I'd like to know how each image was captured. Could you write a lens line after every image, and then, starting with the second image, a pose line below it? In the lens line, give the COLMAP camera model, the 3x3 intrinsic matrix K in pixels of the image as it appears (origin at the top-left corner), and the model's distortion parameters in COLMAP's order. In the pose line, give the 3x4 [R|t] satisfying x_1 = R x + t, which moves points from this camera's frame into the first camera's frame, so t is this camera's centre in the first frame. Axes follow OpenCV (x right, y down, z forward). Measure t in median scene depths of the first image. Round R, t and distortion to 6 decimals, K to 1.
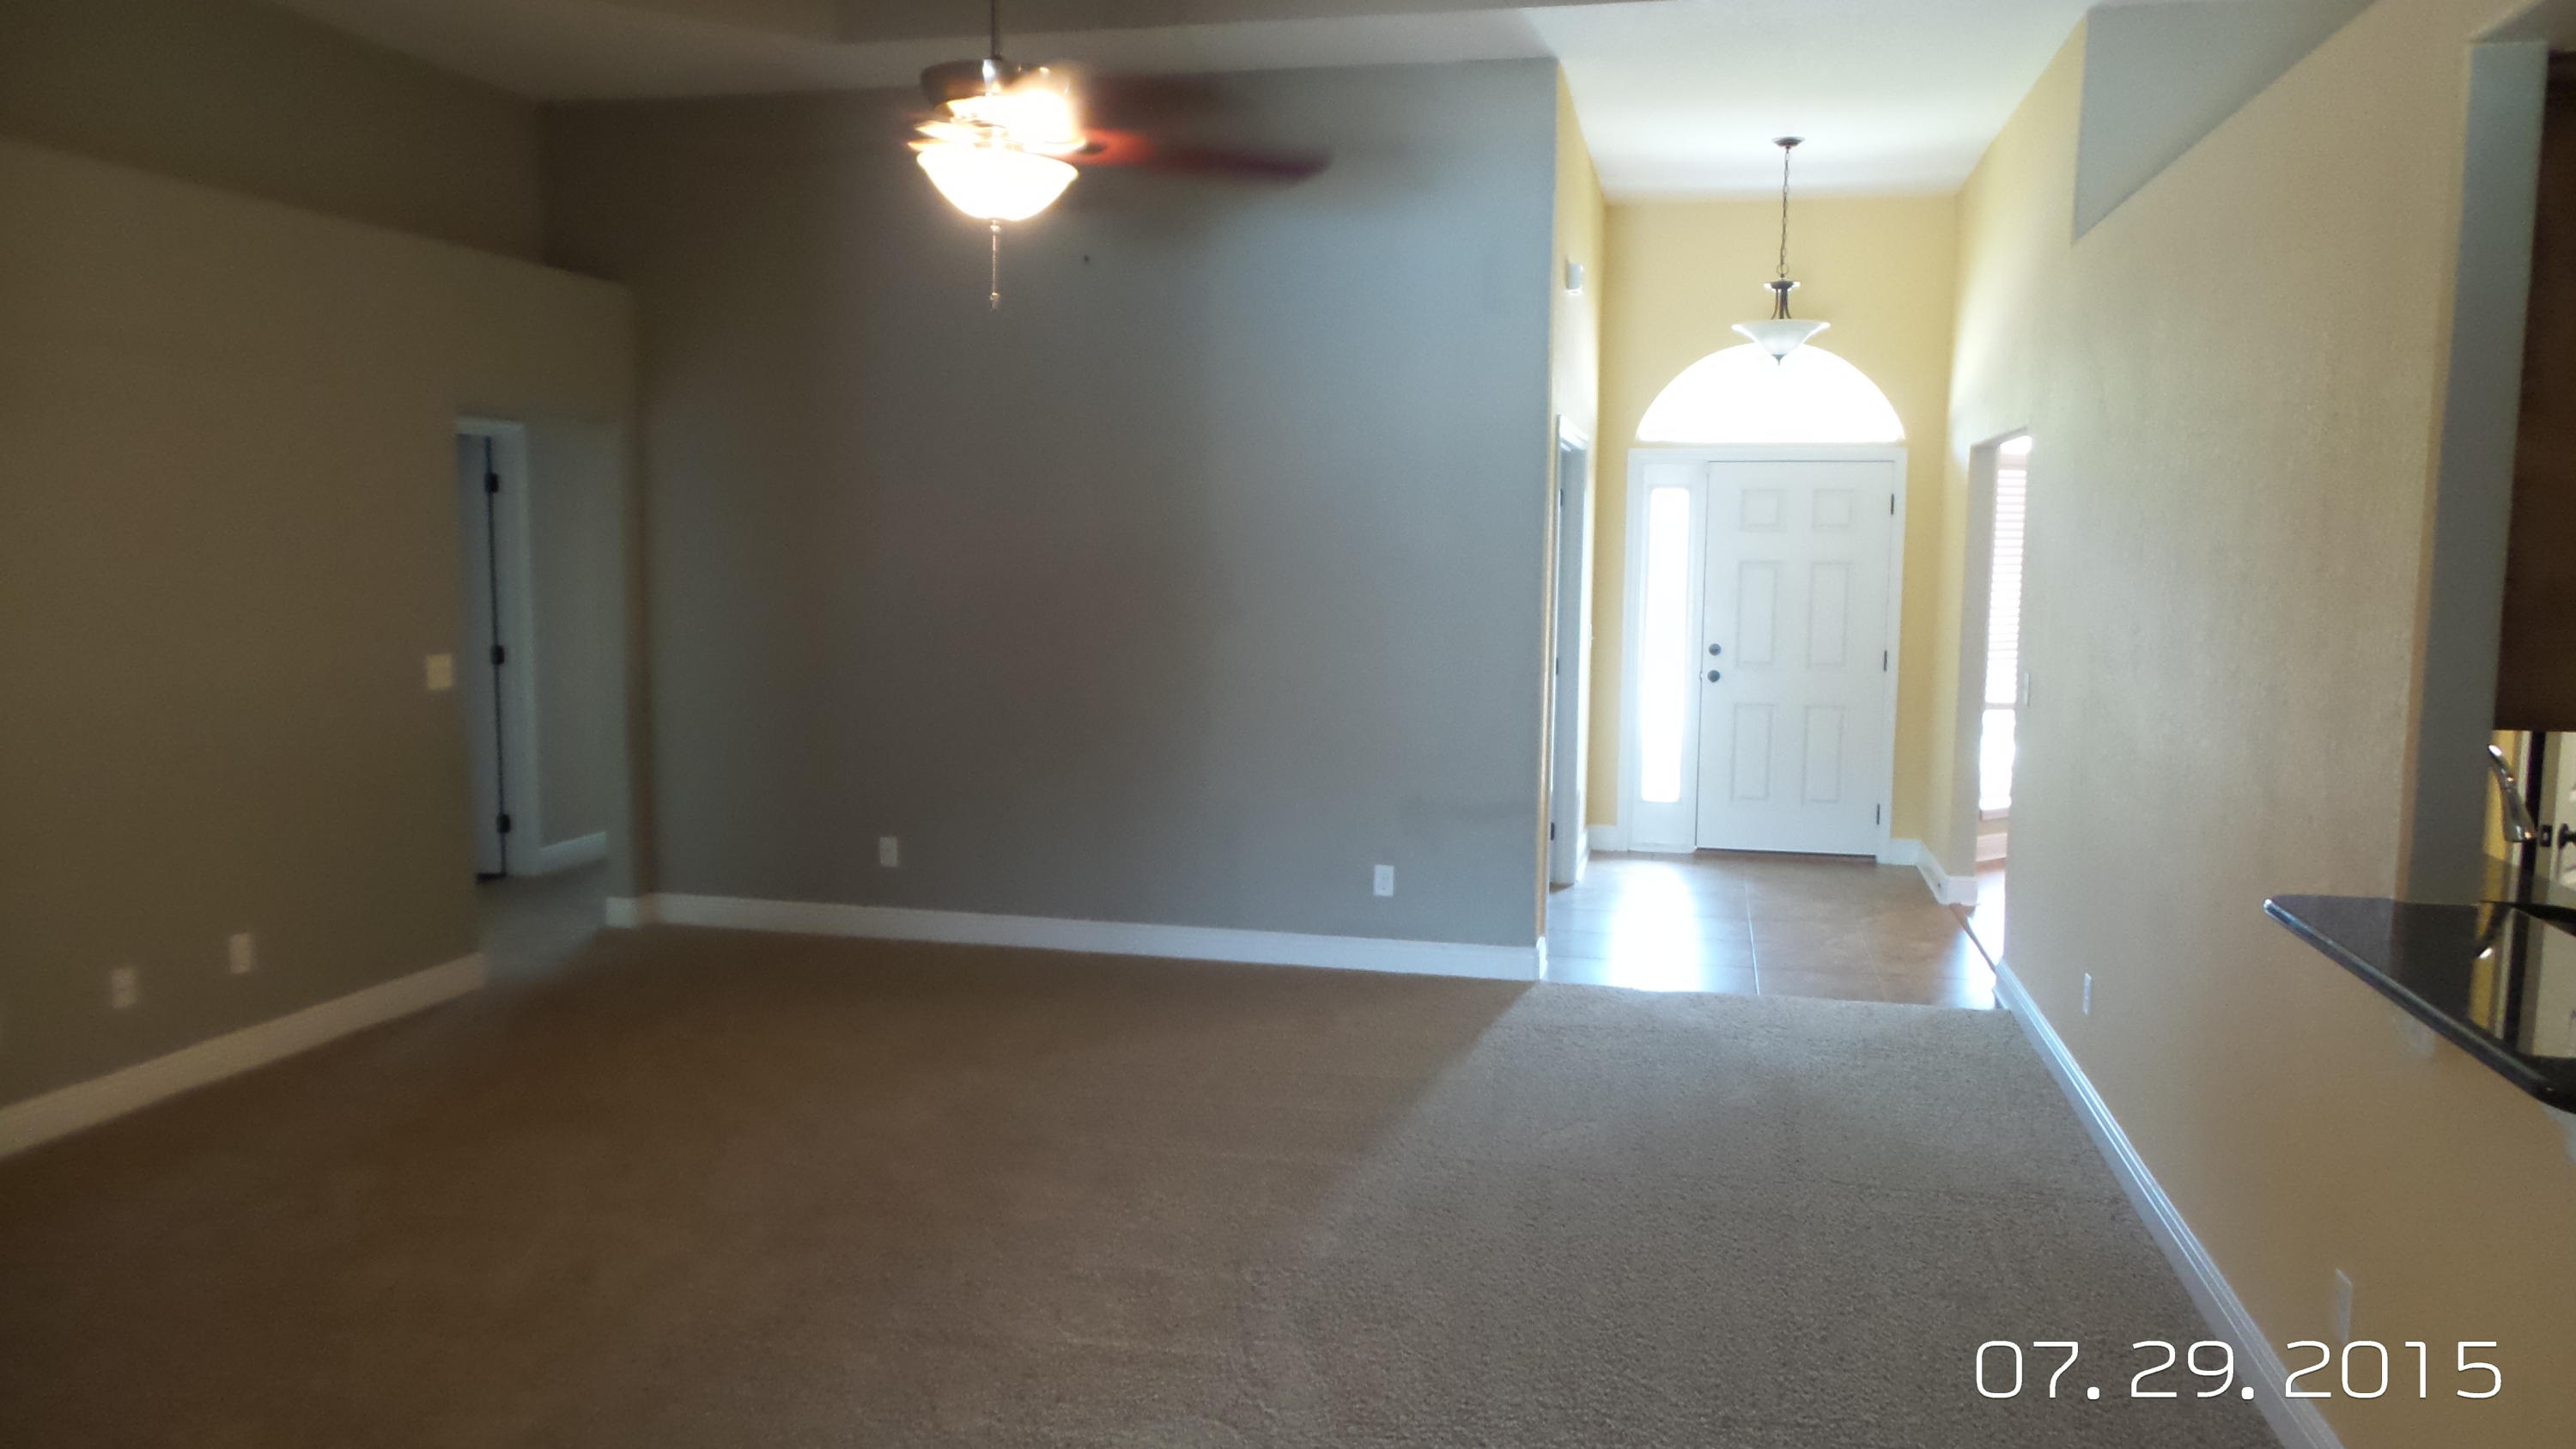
lens RADIAL K [[1798.8, 0, 1297.6], [0, 1798.8, 734.0], [0, 0, 1]] dist [0.010081, 0.001641]
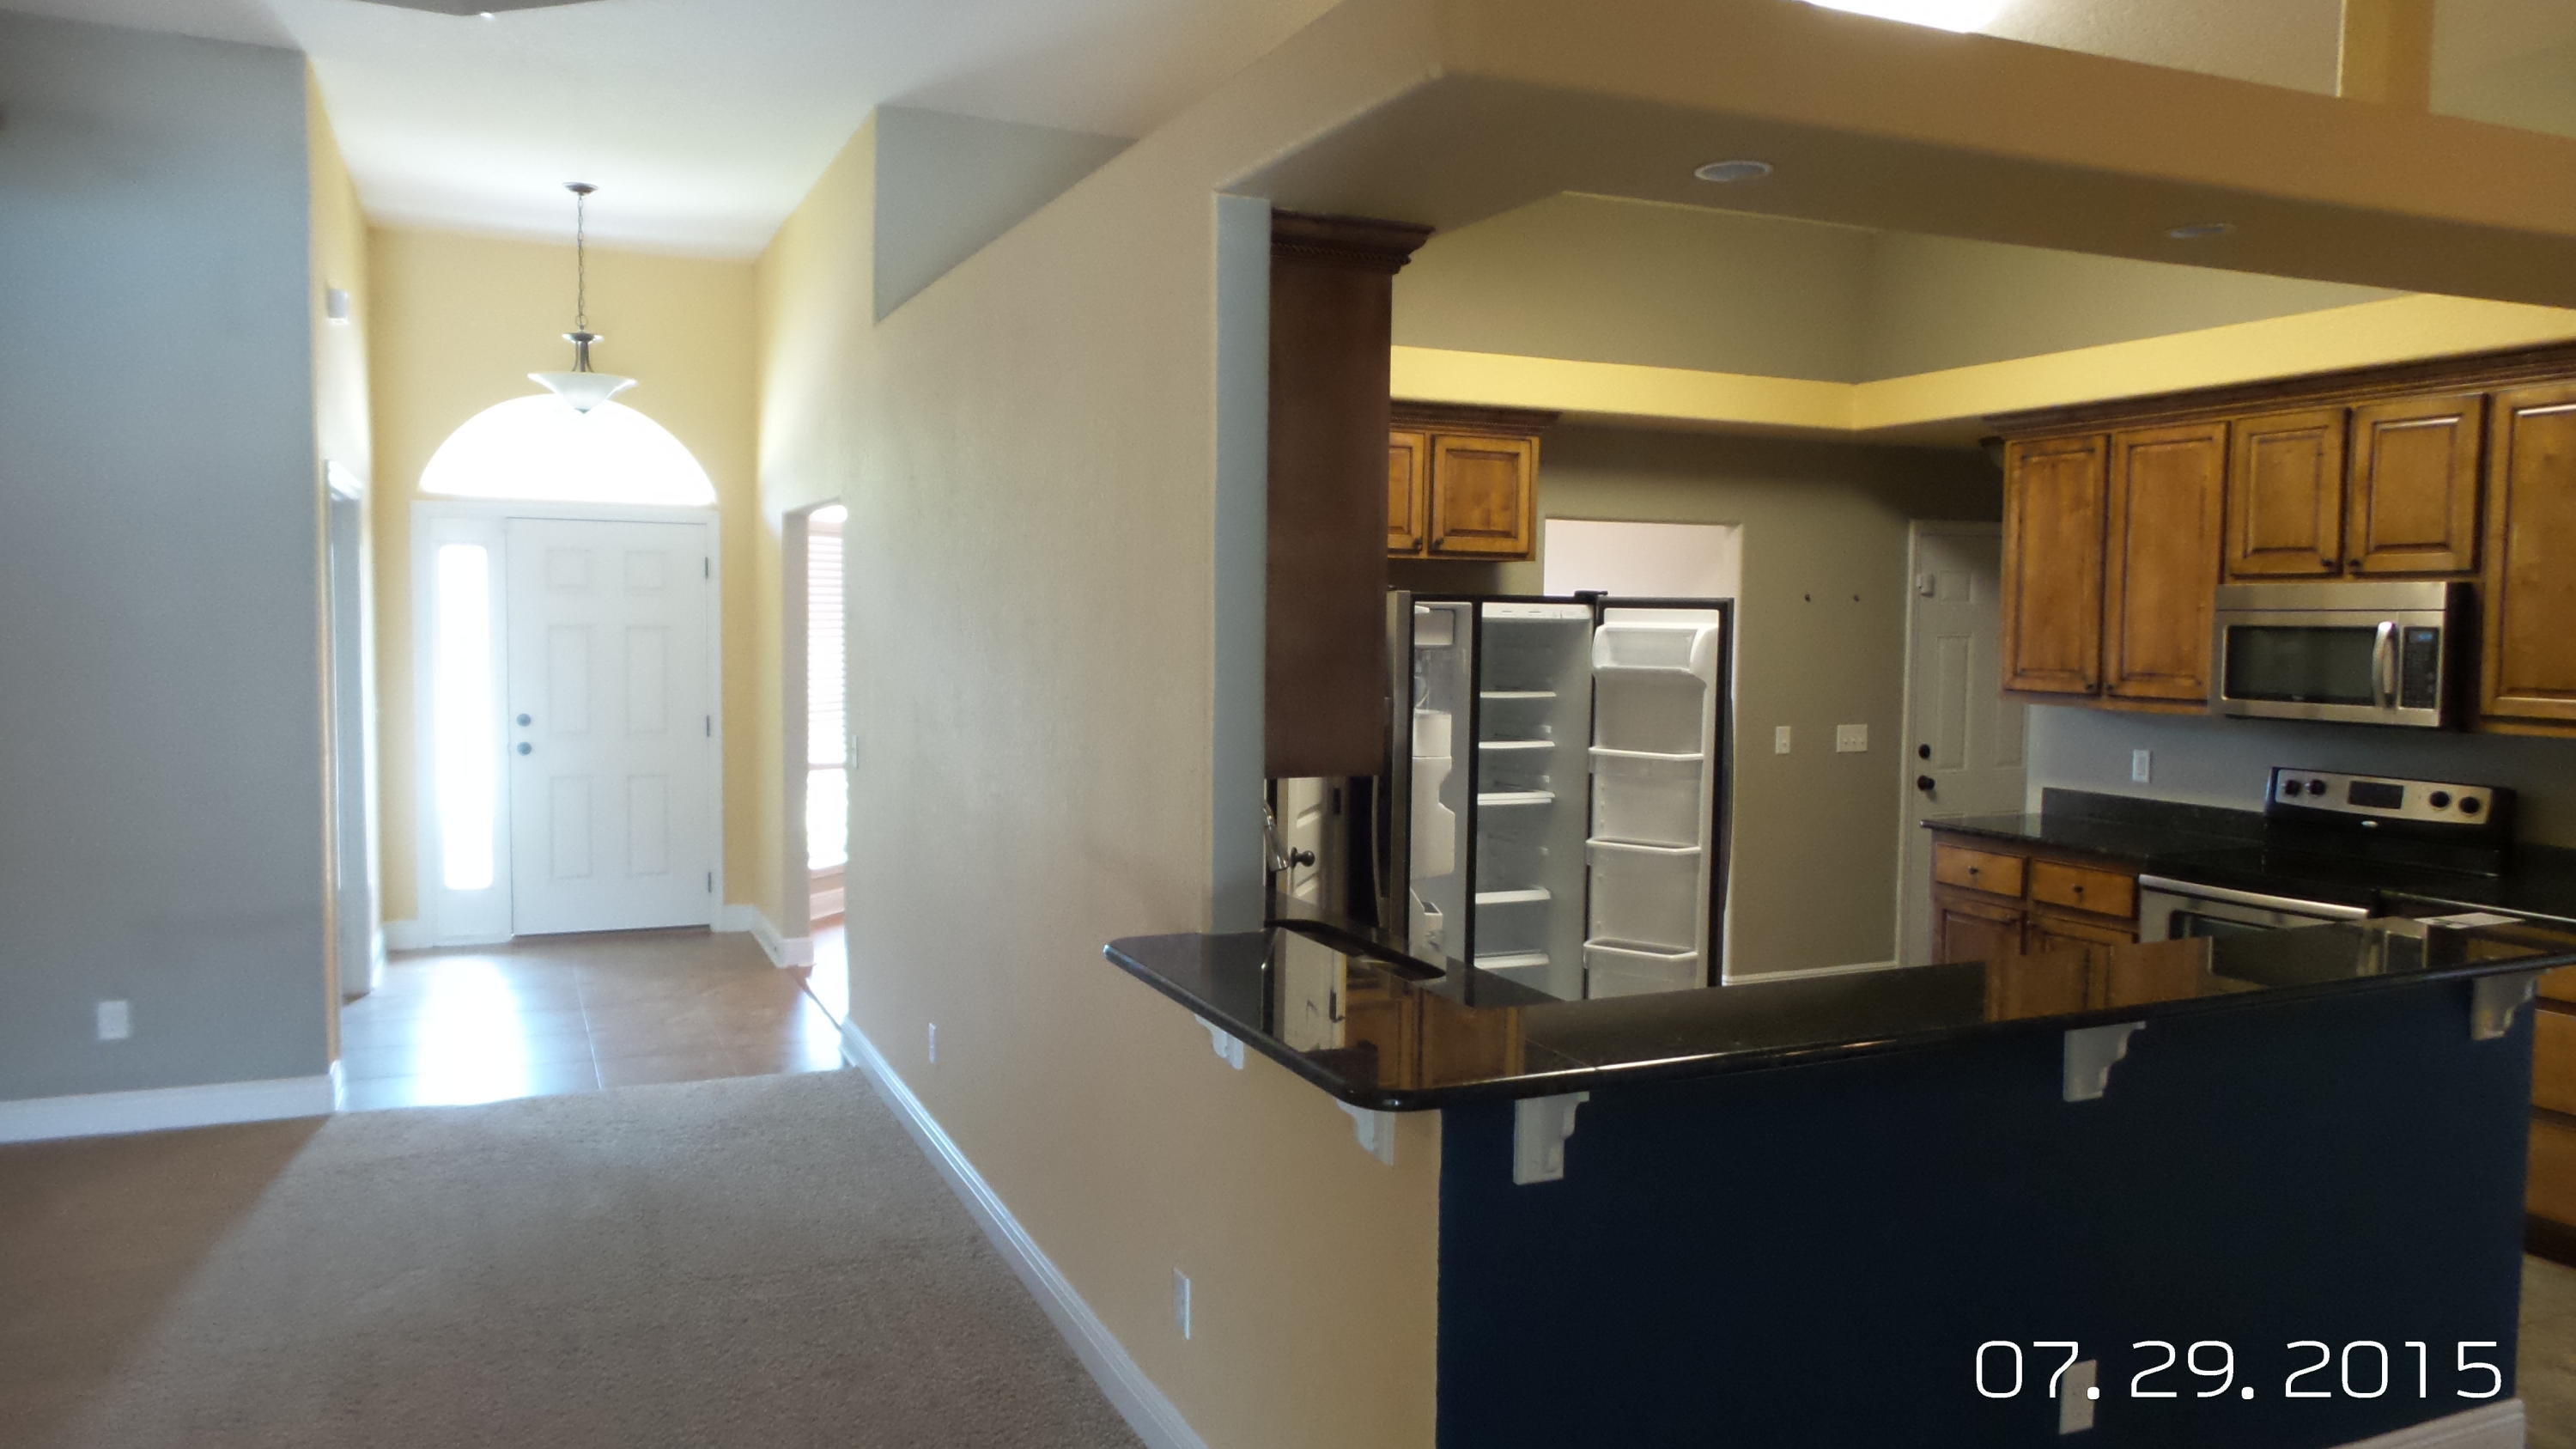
lens RADIAL K [[1798.8, 0, 1294.1], [0, 1798.8, 740.4], [0, 0, 1]] dist [0.010081, 0.001641]
pose [[0.800708, -0.040371, 0.597693, -0.007908], [0.057115, 0.998326, -0.009082, -0.006916], [-0.596326, 0.041409, 0.801674, 0.024190]]
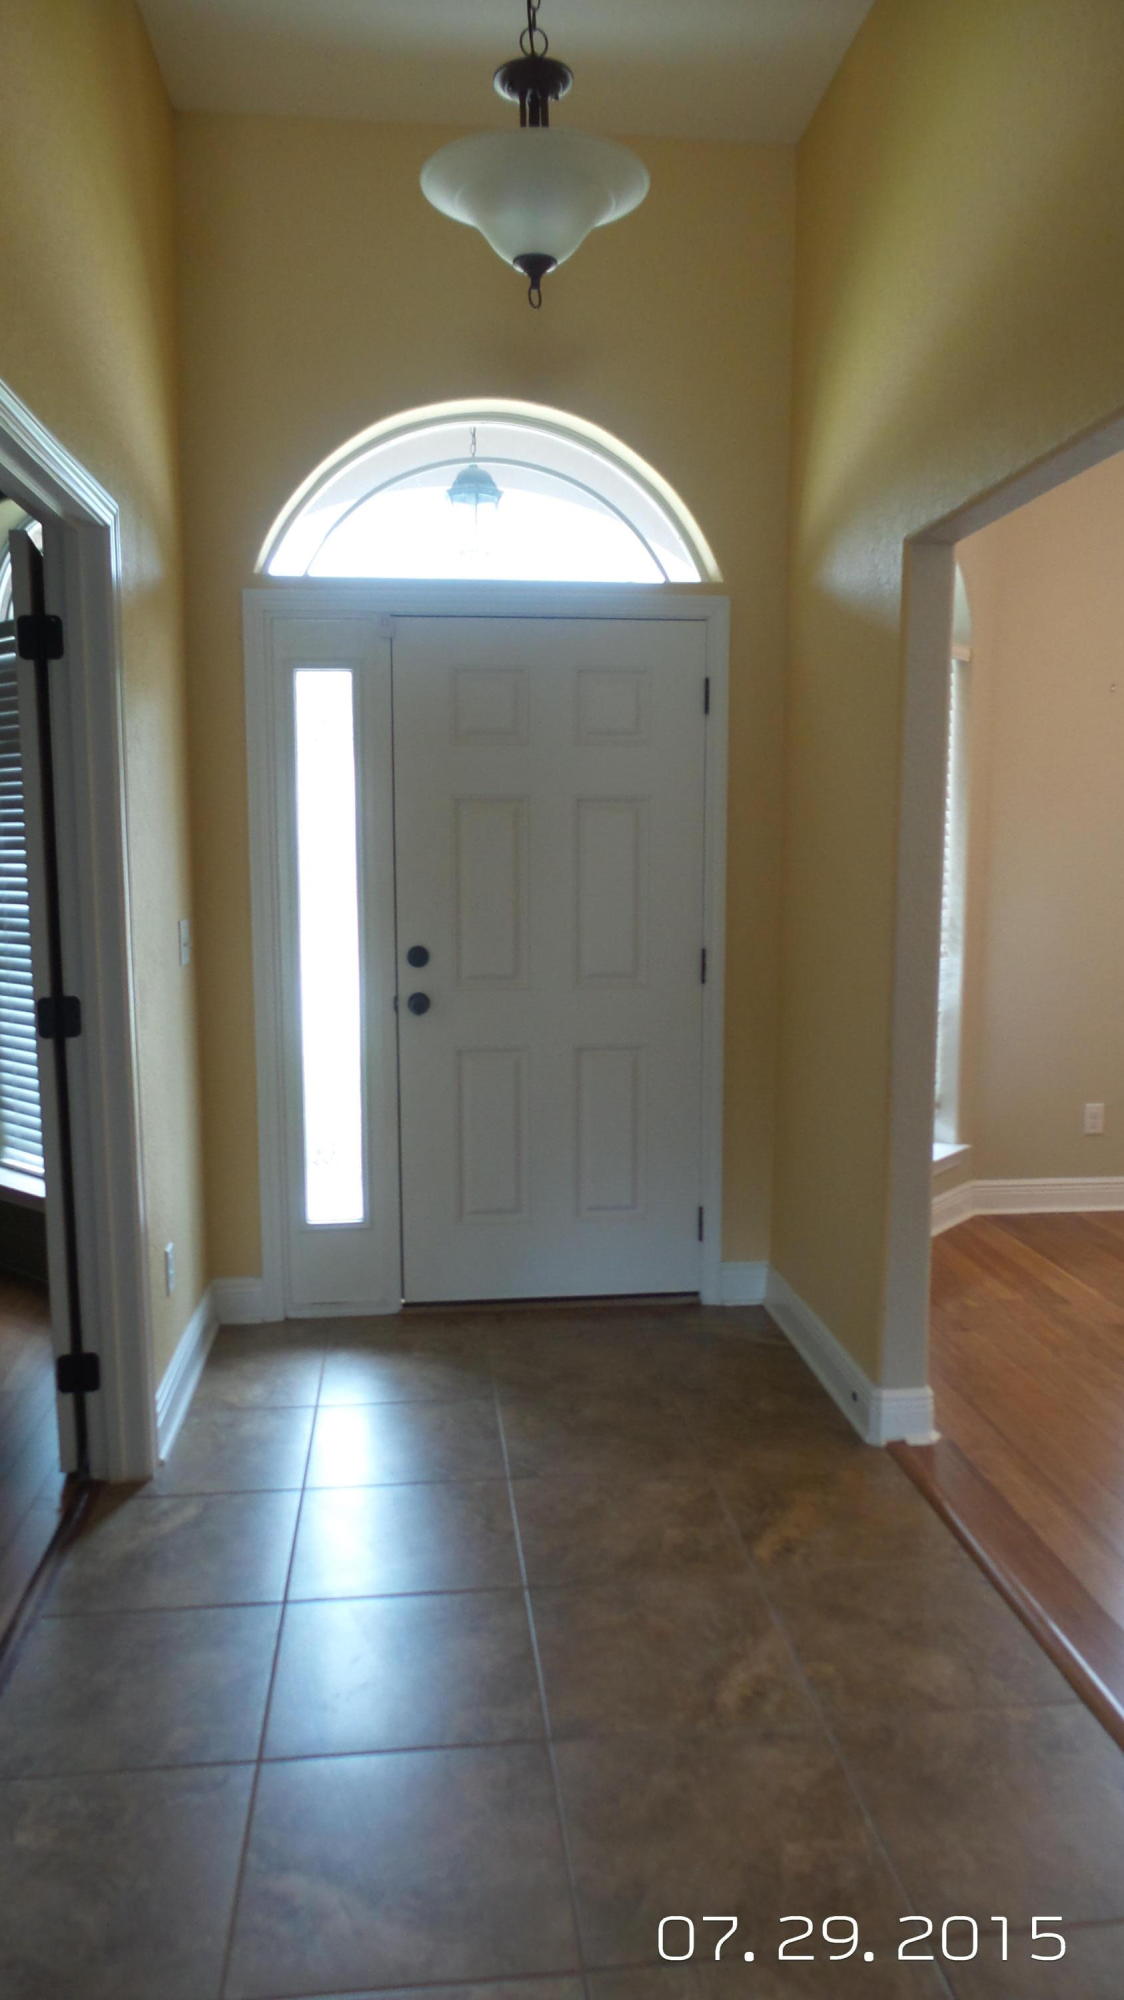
lens RADIAL K [[1396.4, 0, 559.4], [0, 1396.4, 1000.1], [0, 0, 1]] dist [0.010081, 0.001641]
pose [[0.945516, -0.055584, 0.320795, 0.170503], [0.046594, 0.998278, 0.035639, -0.060212], [-0.322223, -0.018750, 0.946478, 0.734905]]
